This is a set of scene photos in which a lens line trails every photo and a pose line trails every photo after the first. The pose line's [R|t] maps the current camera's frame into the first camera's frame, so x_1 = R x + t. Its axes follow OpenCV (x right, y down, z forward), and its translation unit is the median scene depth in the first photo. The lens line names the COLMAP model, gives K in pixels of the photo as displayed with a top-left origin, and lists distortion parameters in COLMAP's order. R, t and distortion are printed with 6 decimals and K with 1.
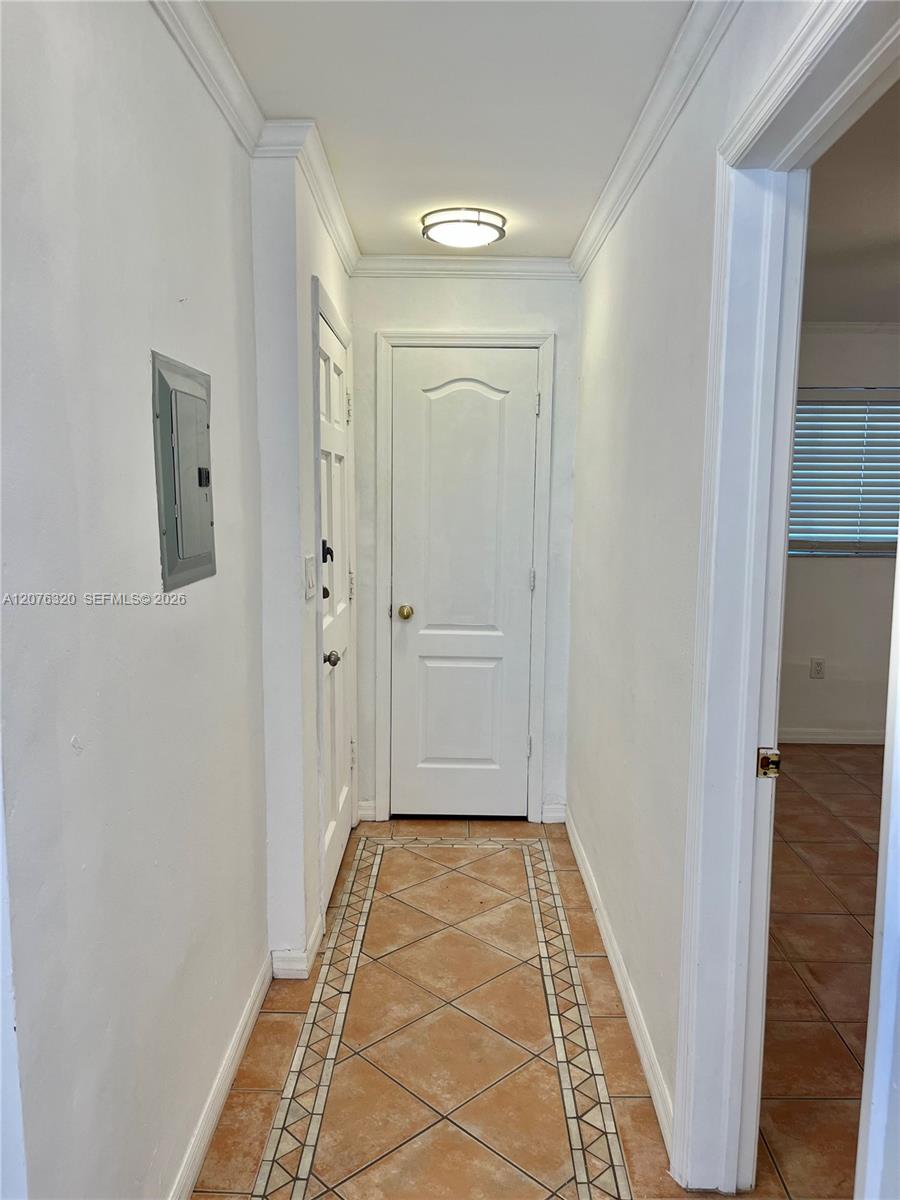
lens RADIAL K [[910.9, 0, 451.2], [0, 910.9, 596.3], [0, 0, 1]] dist [0.052561, -0.072078]
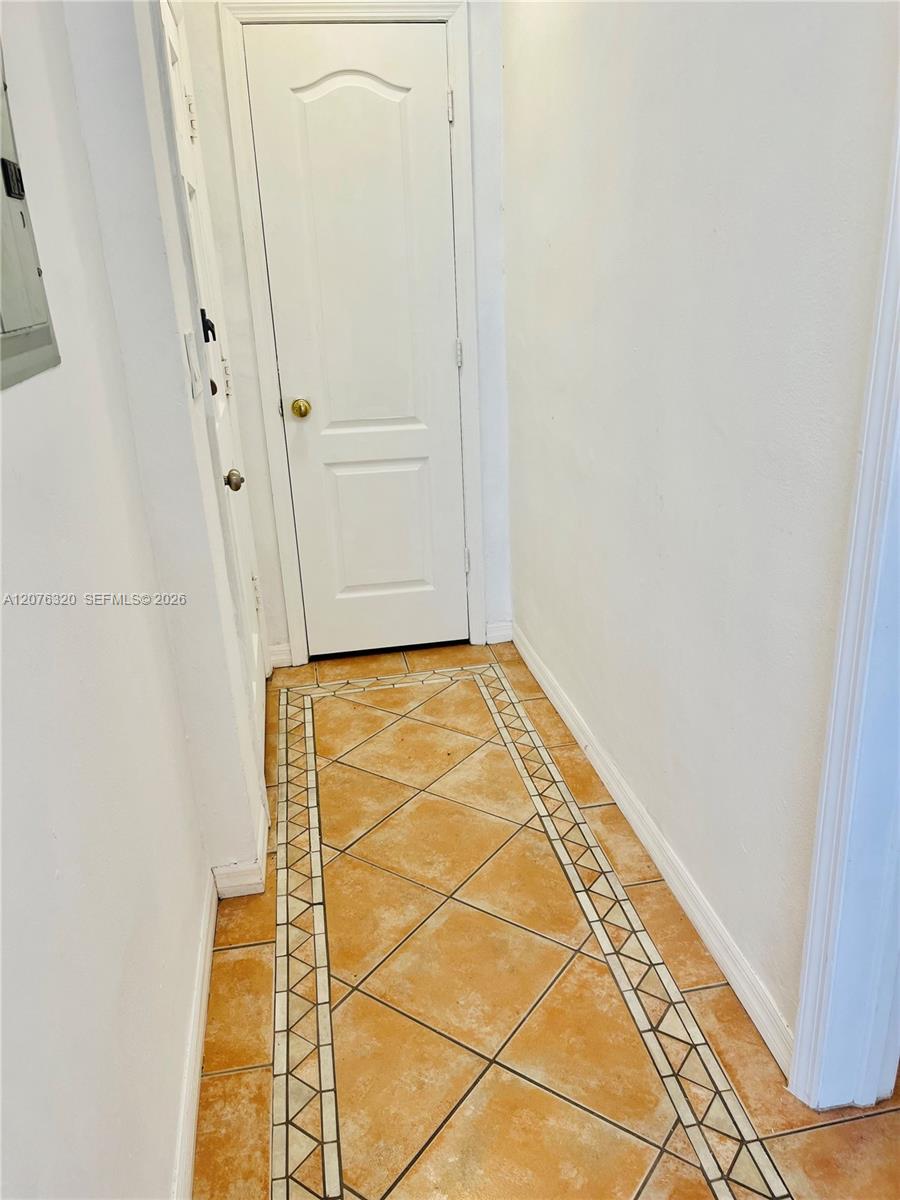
lens RADIAL K [[910.9, 0, 457.9], [0, 910.9, 603.1], [0, 0, 1]] dist [0.052561, -0.072078]
pose [[0.980097, -0.112446, 0.163600, -0.092593], [0.070908, 0.968041, 0.240558, 0.000577], [-0.185422, -0.224170, 0.956748, 0.269443]]
